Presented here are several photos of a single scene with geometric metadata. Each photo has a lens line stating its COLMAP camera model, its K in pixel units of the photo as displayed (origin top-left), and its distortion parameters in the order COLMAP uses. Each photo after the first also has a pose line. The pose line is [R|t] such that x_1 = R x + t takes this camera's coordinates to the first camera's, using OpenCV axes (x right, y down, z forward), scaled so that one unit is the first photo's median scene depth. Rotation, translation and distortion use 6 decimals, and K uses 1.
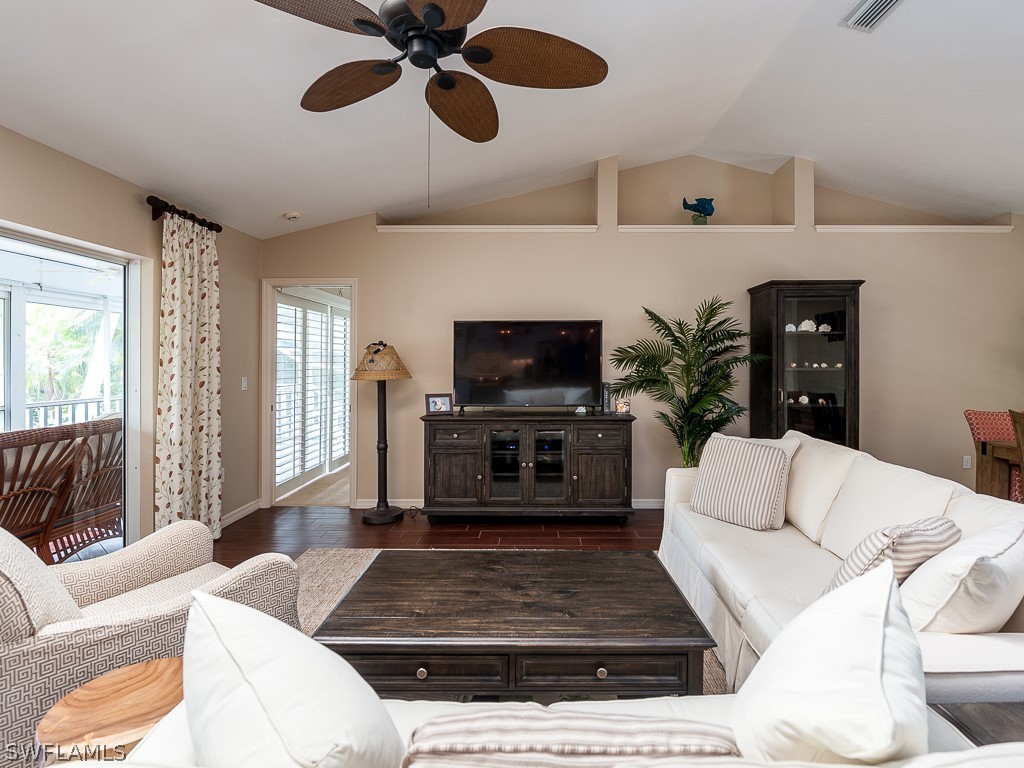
lens RADIAL K [[490.8, 0, 529.6], [0, 490.8, 367.5], [0, 0, 1]] dist [-0.006632, -0.000797]
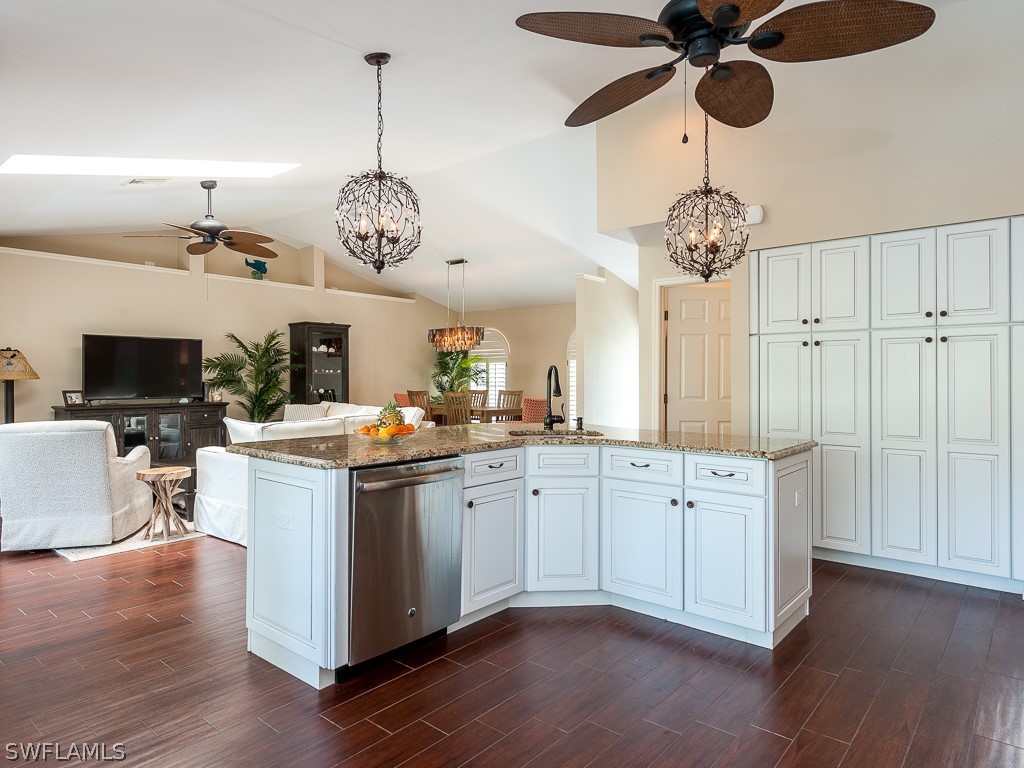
lens RADIAL K [[624.1, 0, 513.7], [0, 624.1, 377.7], [0, 0, 1]] dist [0.003399, 0.000298]
pose [[0.639762, 0.001784, 0.768571, -0.698024], [0.008996, 0.999911, -0.009809, 0.046258], [-0.768520, 0.013190, 0.639690, -0.929234]]
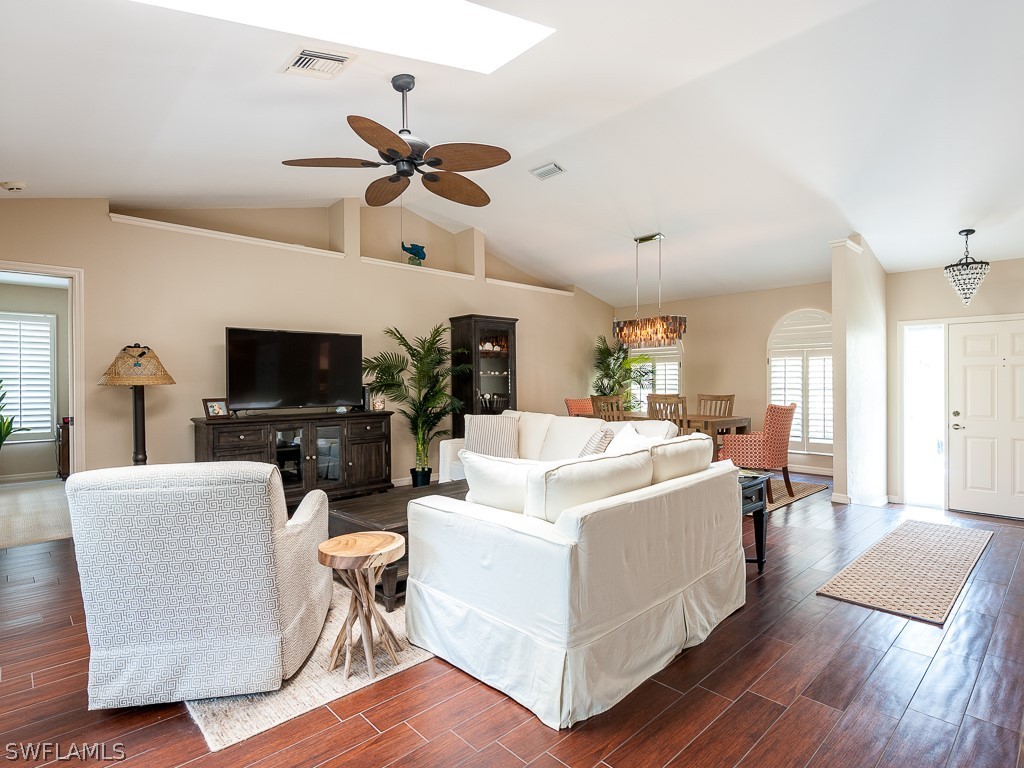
lens RADIAL K [[535.1, 0, 512.4], [0, 535.1, 388.0], [0, 0, 1]] dist [0.000820, -0.000037]
pose [[0.722407, -0.011826, 0.691367, -0.498808], [0.014771, 0.999890, 0.001670, 0.038767], [-0.691310, 0.009006, 0.722502, -0.217286]]
